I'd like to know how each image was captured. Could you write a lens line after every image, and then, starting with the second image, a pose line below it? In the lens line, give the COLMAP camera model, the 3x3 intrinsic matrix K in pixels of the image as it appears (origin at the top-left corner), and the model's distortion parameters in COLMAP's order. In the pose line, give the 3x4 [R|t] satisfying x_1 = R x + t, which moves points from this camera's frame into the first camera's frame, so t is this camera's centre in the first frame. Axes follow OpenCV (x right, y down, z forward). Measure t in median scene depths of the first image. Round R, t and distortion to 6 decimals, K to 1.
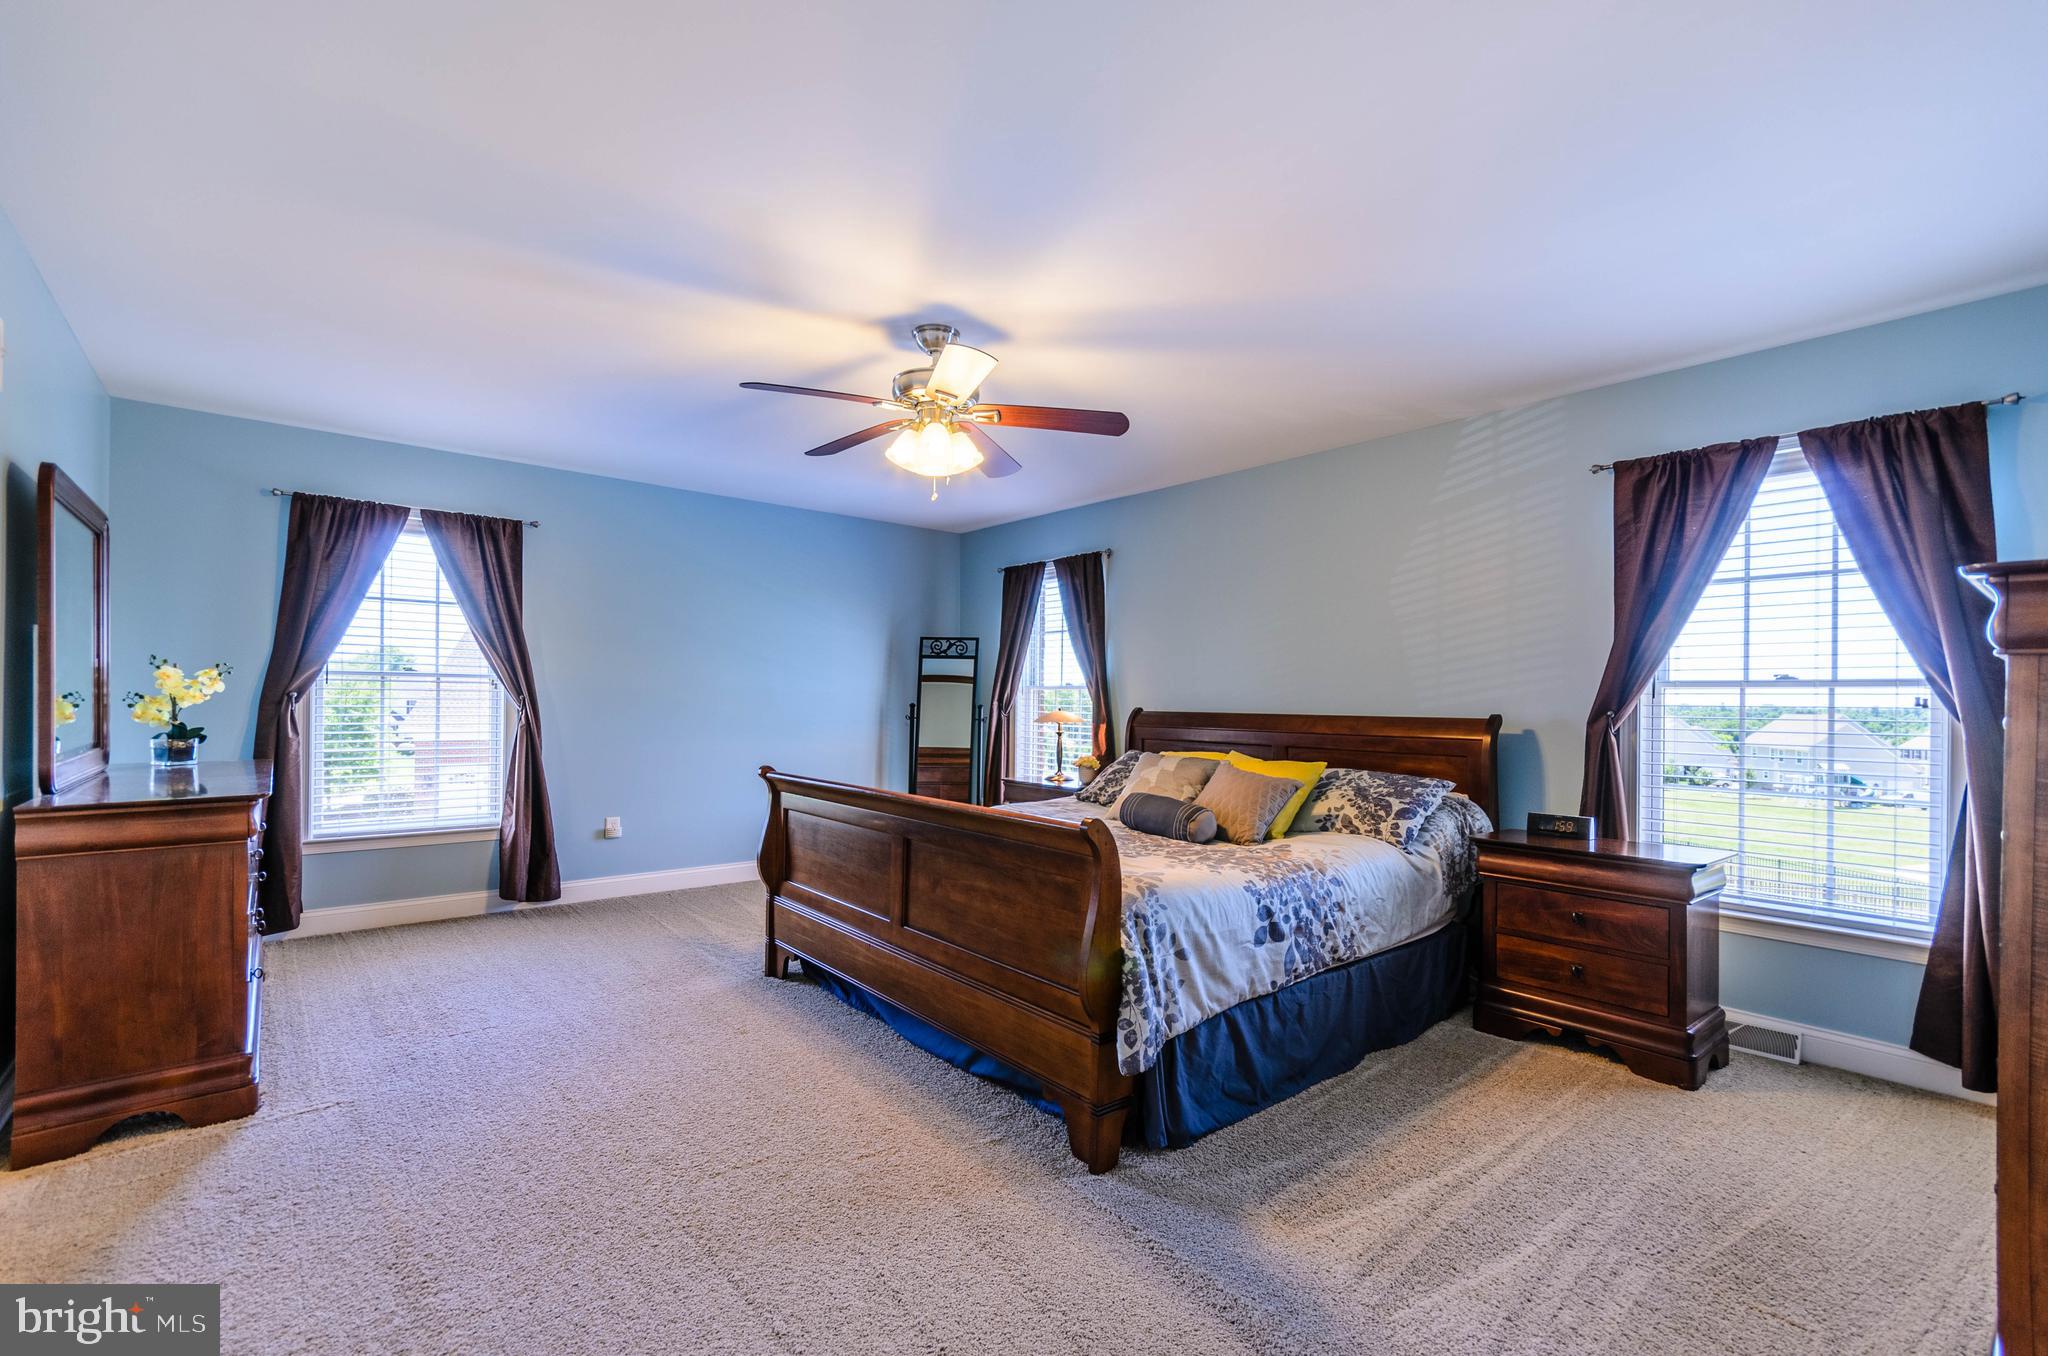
lens RADIAL K [[892.7, 0, 1044.7], [0, 892.7, 702.3], [0, 0, 1]] dist [-0.078955, -0.000156]
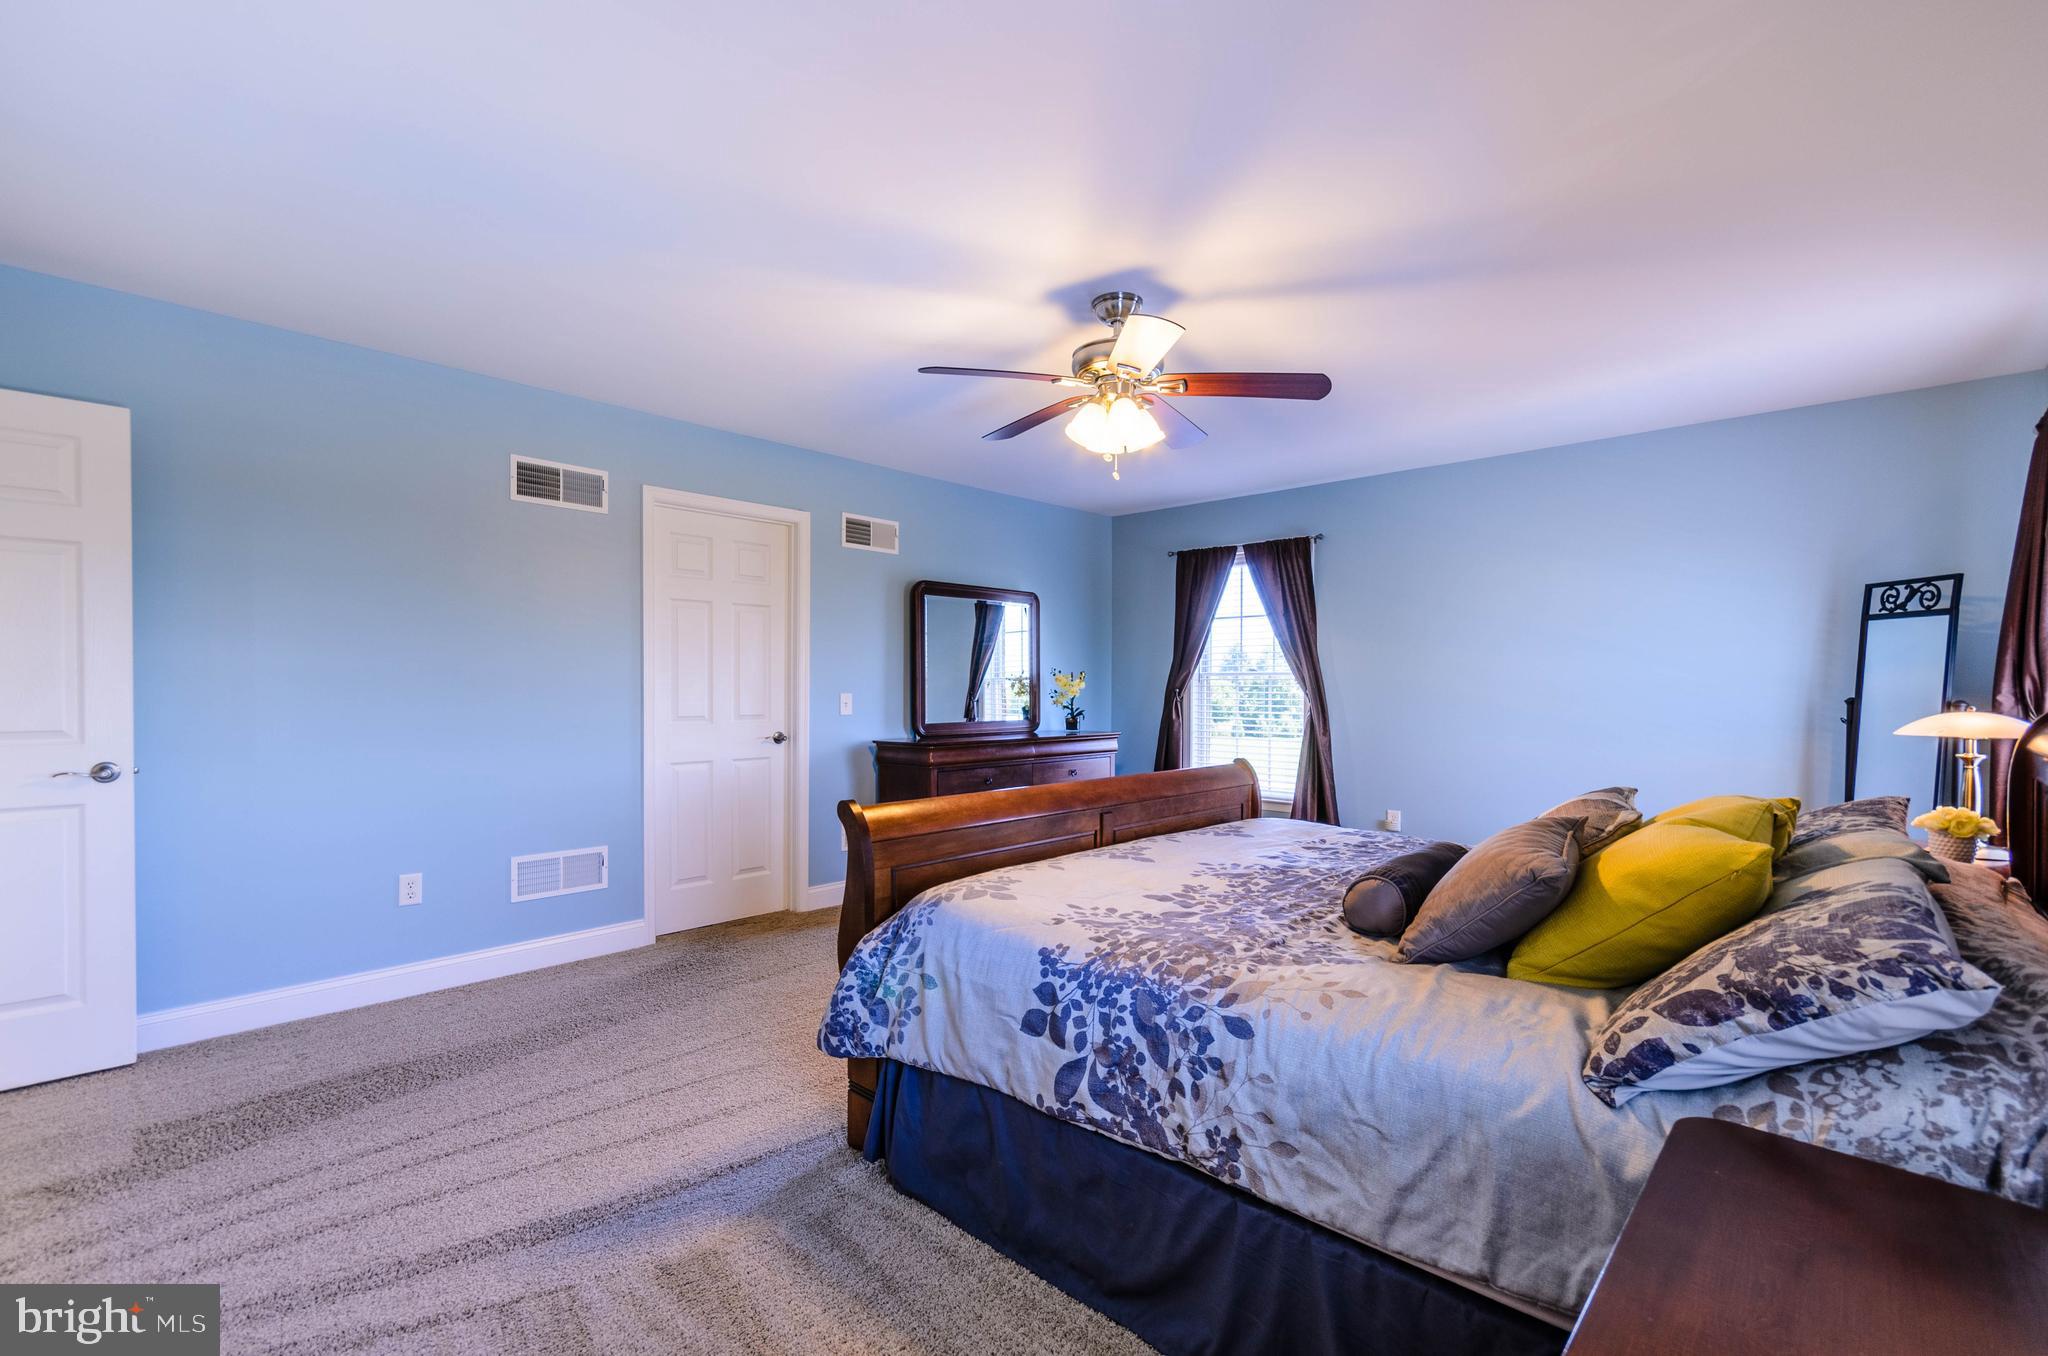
lens RADIAL K [[893.4, 0, 1025.5], [0, 893.4, 701.3], [0, 0, 1]] dist [0.001117, -0.000103]
pose [[0.119243, 0.002710, -0.992861, 0.829607], [0.002123, 0.999993, 0.002985, 0.003671], [0.992863, -0.002464, 0.119236, 0.785106]]
